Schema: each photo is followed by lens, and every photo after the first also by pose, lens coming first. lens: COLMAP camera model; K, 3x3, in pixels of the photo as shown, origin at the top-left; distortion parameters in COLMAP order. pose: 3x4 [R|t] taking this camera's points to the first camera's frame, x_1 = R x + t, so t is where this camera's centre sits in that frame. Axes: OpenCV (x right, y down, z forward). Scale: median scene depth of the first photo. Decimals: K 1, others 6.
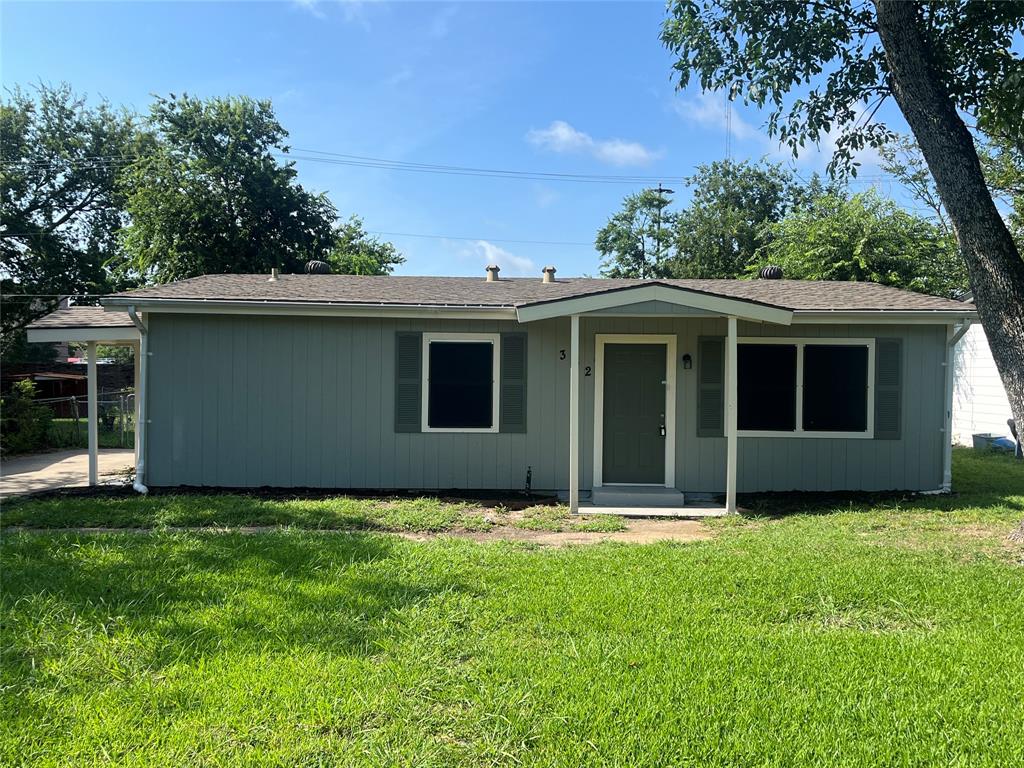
lens RADIAL K [[948.3, 0, 512.0], [0, 948.3, 384.0], [0, 0, 1]] dist [0.036893, -0.000958]
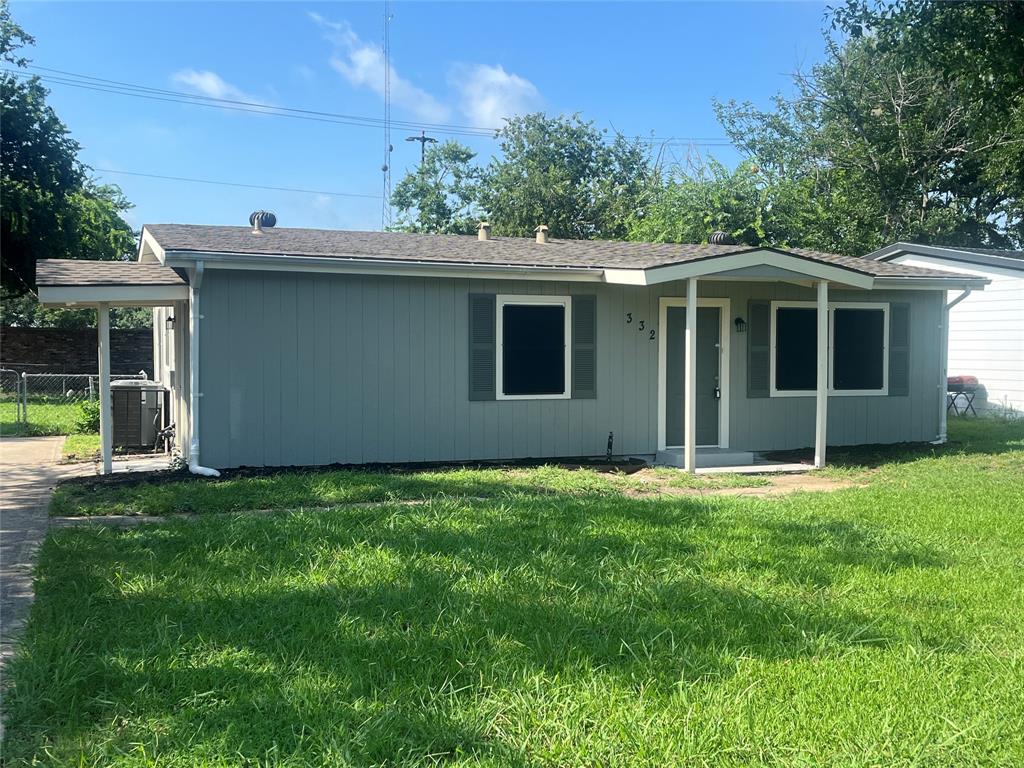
lens RADIAL K [[1089.2, 0, 512.0], [0, 1089.2, 384.0], [0, 0, 1]] dist [0.021957, 0.014294]
pose [[0.945638, -0.020179, 0.324596, -0.432050], [0.012588, 0.999596, 0.025471, 0.007305], [-0.324979, -0.020000, 0.945510, -0.033035]]
